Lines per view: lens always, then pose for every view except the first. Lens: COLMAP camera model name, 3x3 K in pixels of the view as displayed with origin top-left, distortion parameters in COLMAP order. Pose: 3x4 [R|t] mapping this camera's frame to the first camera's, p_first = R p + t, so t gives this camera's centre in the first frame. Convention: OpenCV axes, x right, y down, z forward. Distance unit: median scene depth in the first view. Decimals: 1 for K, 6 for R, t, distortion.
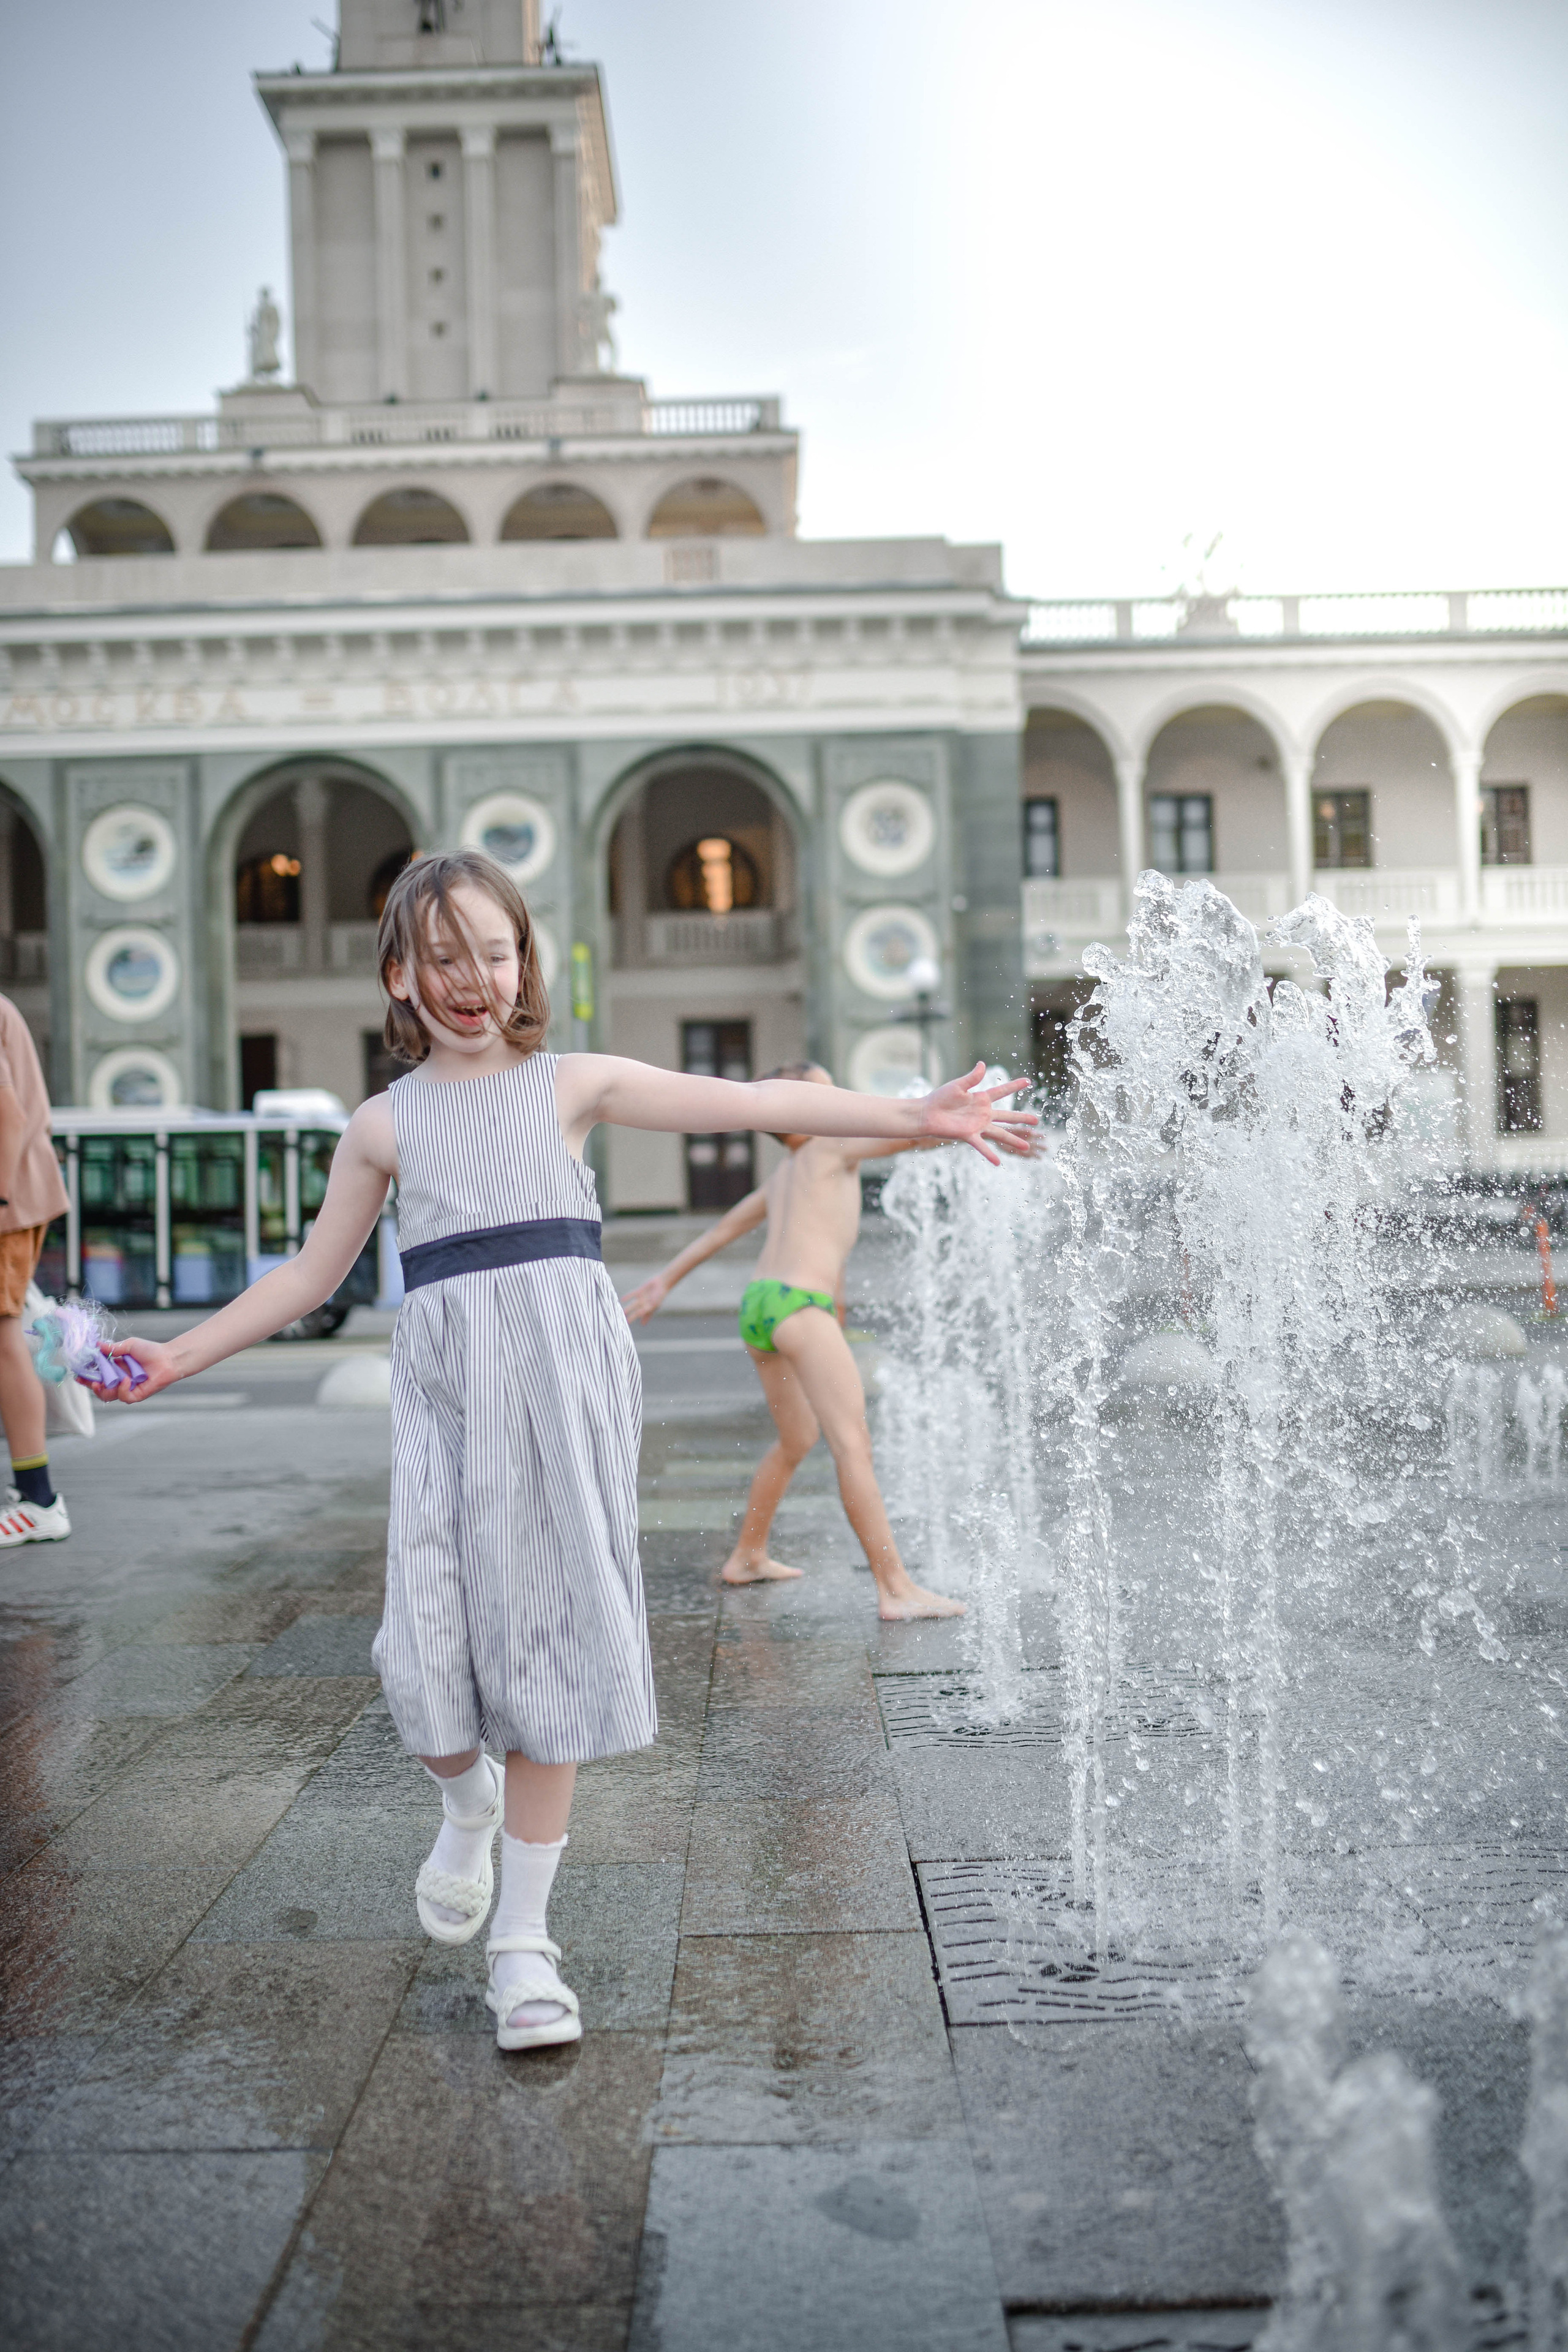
lens RADIAL K [[2410.2, 0, 786.8], [0, 2410.2, 1224.9], [0, 0, 1]] dist [-0.045919, 0.000000]
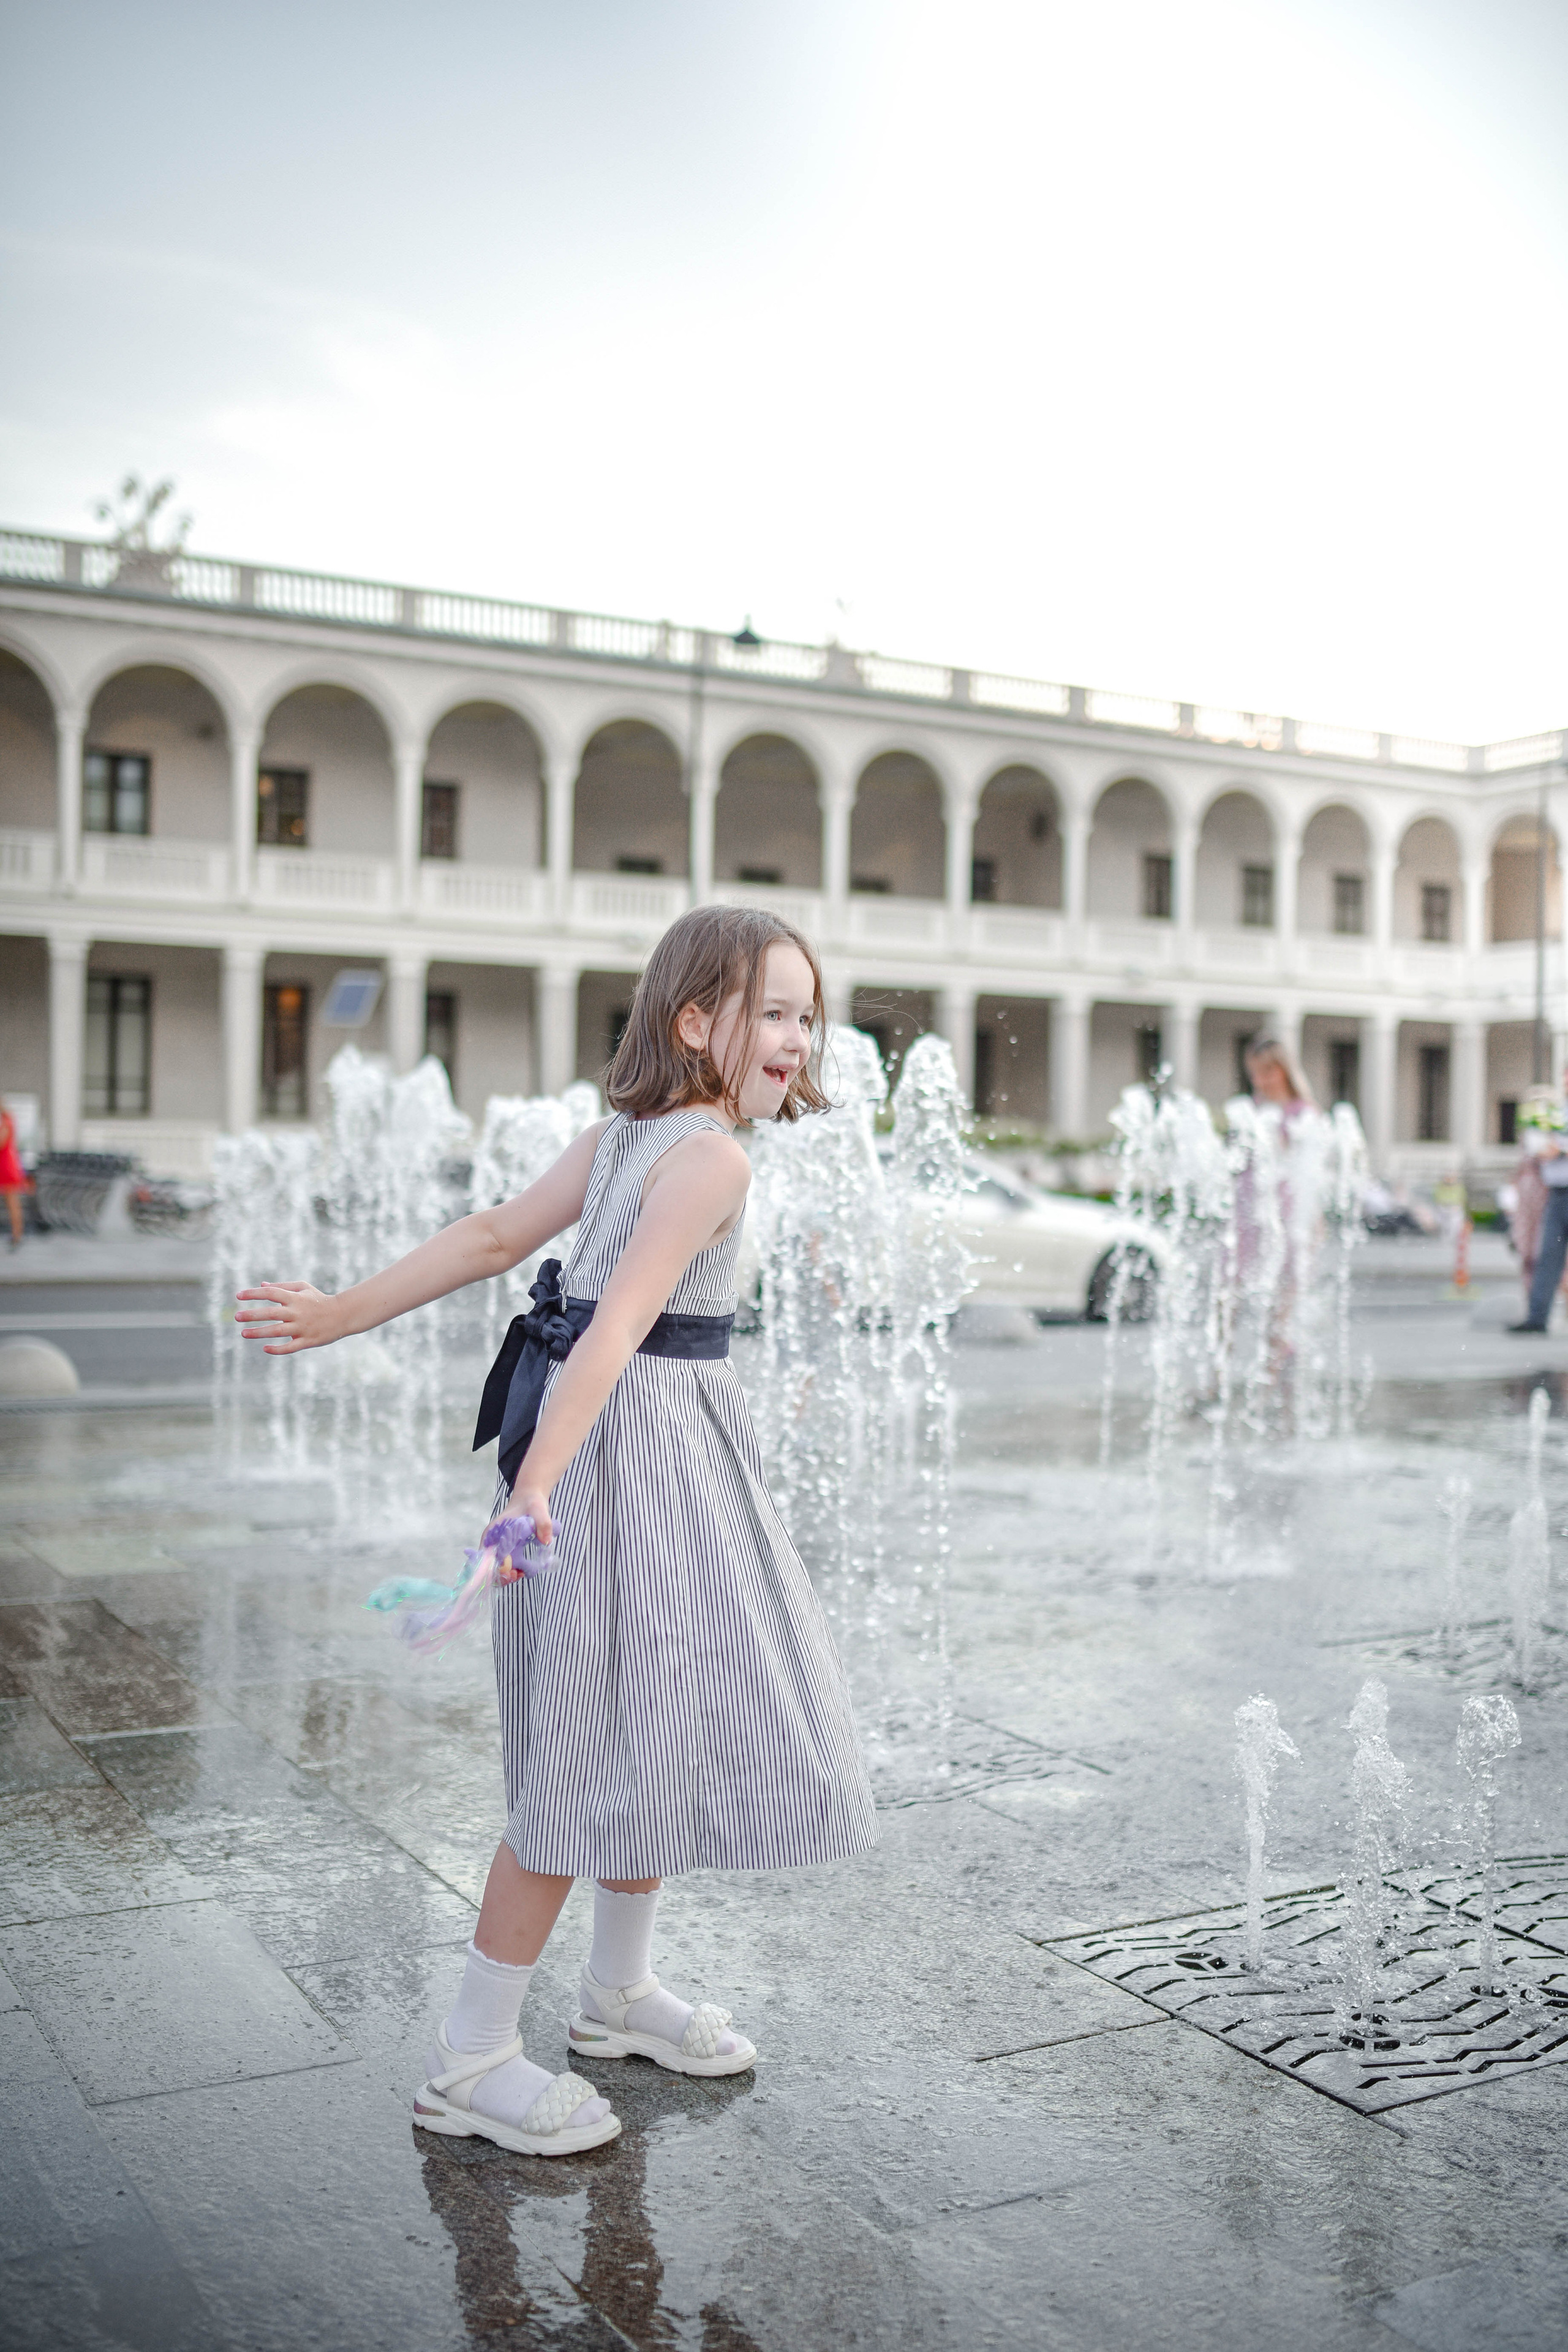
lens RADIAL K [[2410.2, 0, 795.7], [0, 2410.2, 1217.3], [0, 0, 1]] dist [-0.045919, 0.000000]
pose [[0.853789, 0.032126, 0.519628, -0.100995], [-0.039170, 0.999229, 0.002582, -0.006461], [-0.519144, -0.022558, 0.854389, 0.036772]]
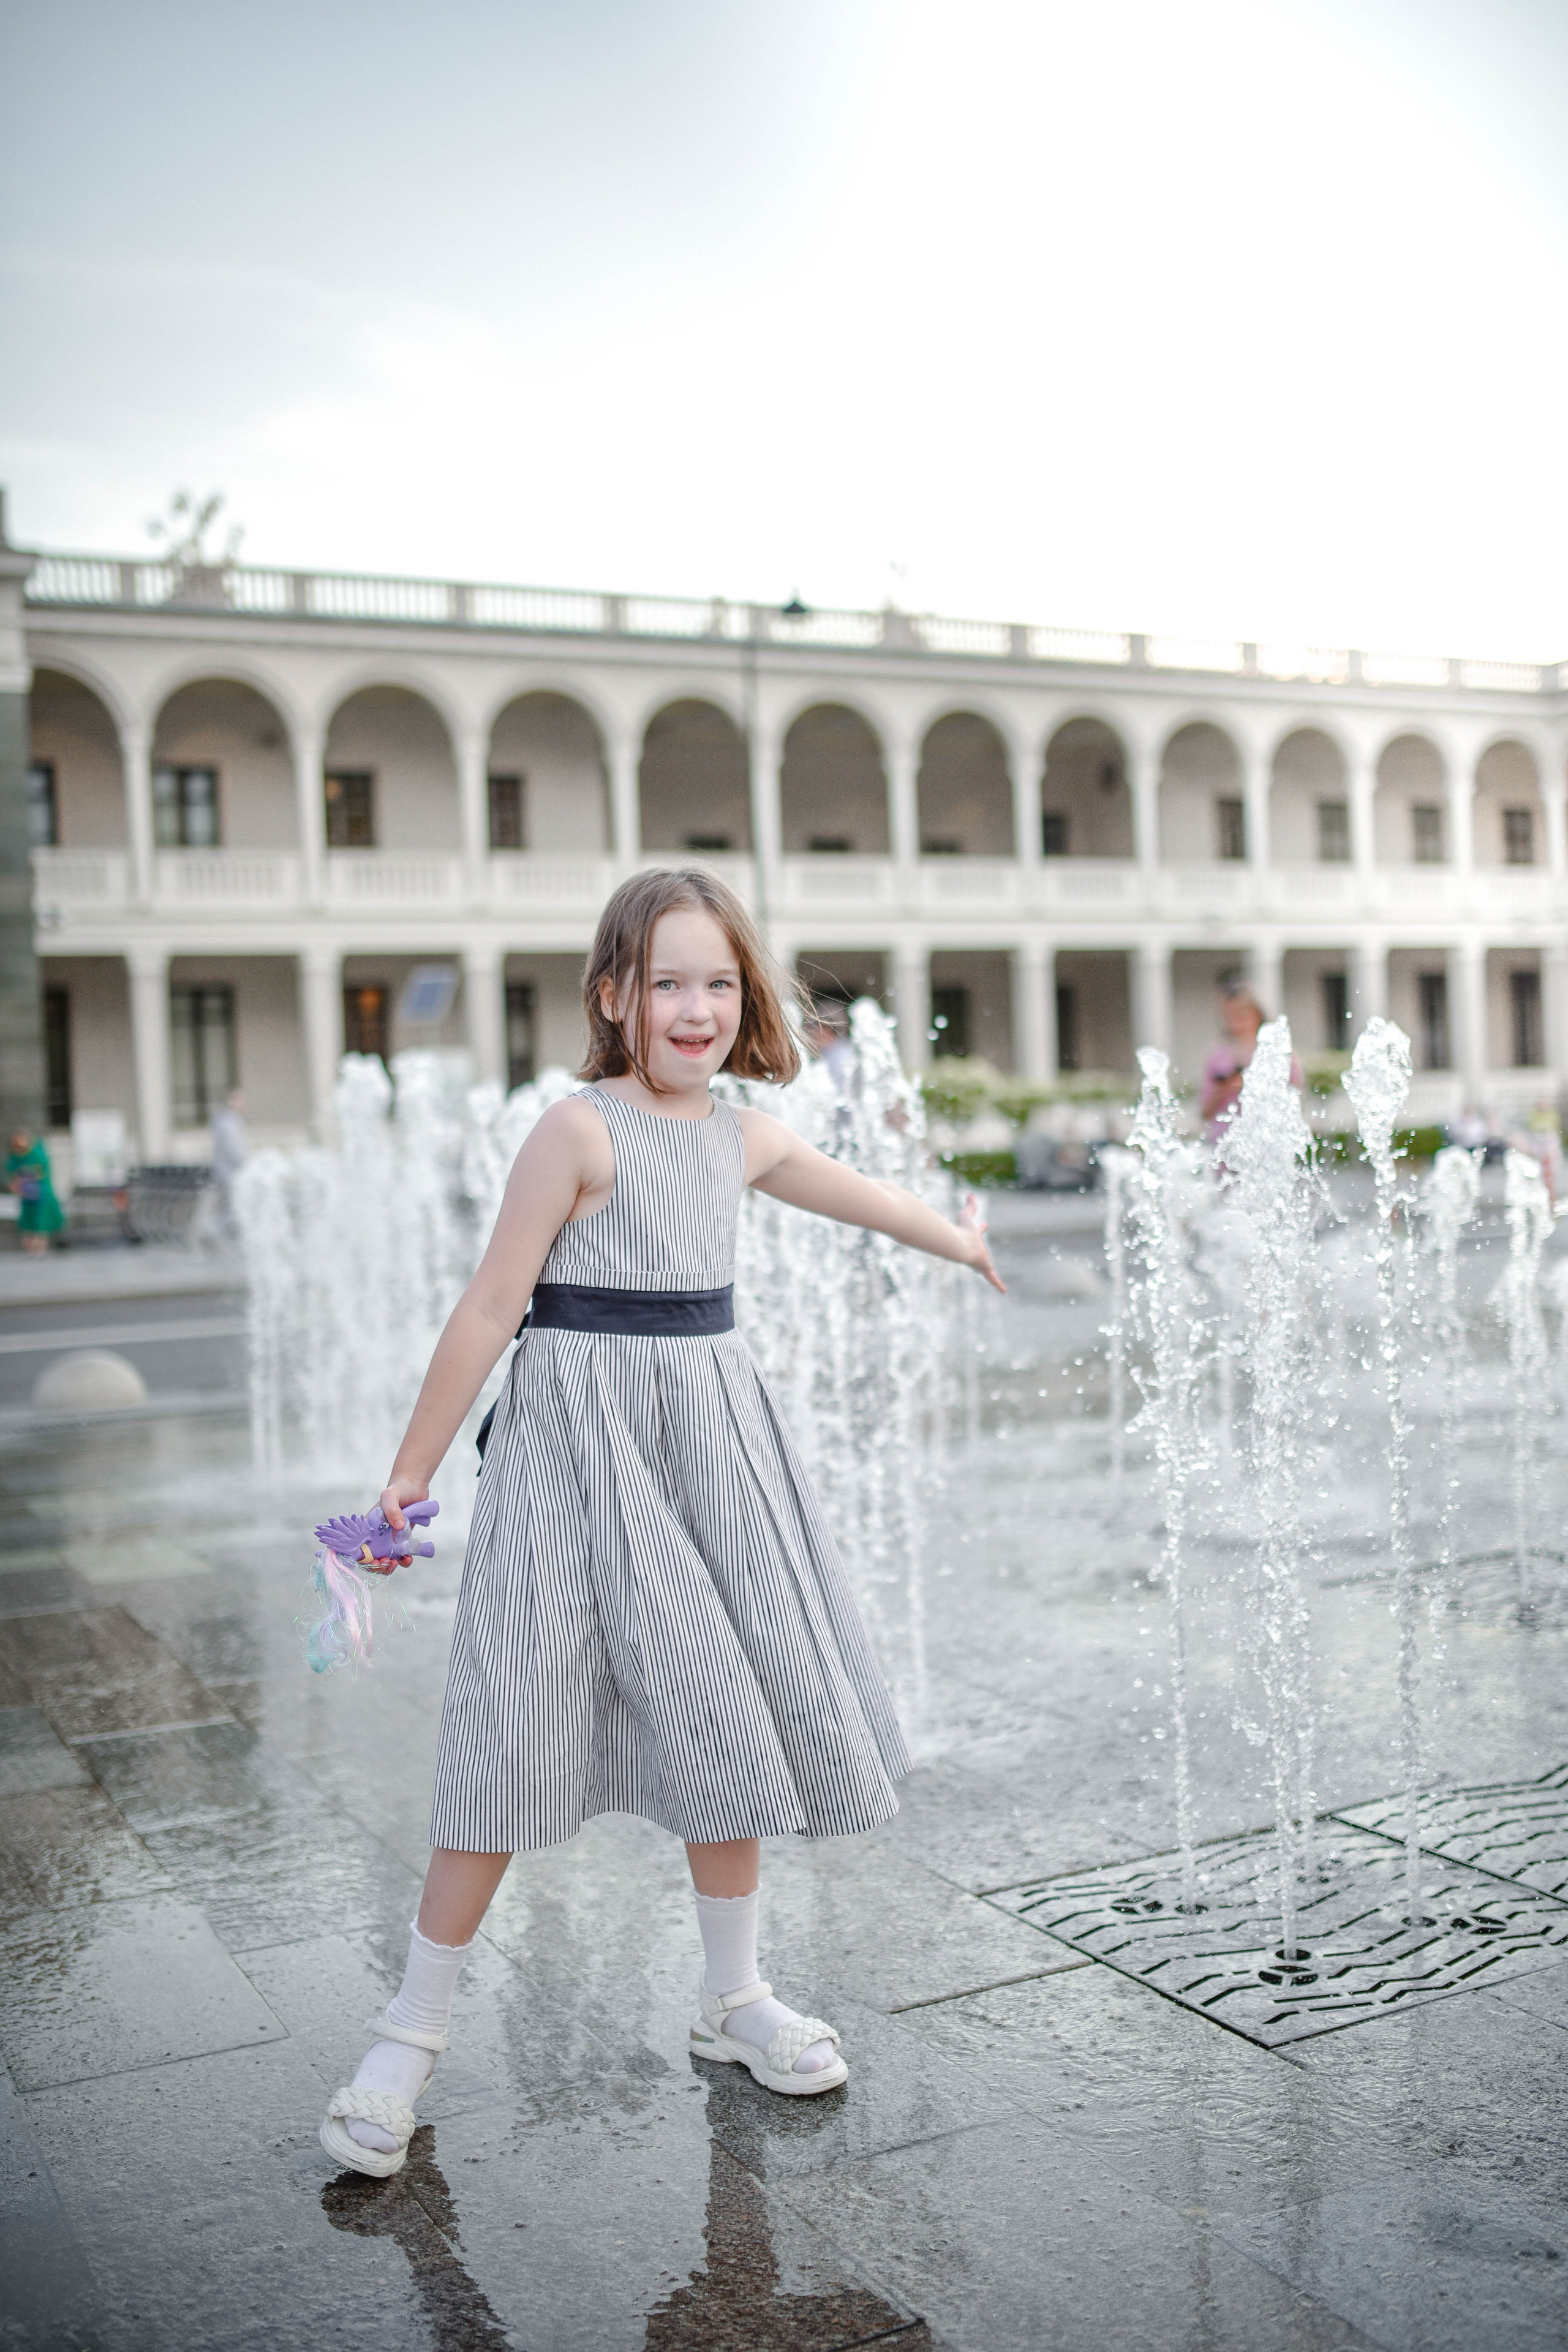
lens RADIAL K [[2410.2, 0, 786.6], [0, 2410.2, 1217.3], [0, 0, 1]] dist [-0.045919, 0.000000]
pose [[0.877579, -0.027212, 0.478659, -0.095390], [0.022571, 0.999626, 0.015448, -0.006636], [-0.478901, -0.002753, 0.877865, 0.032276]]
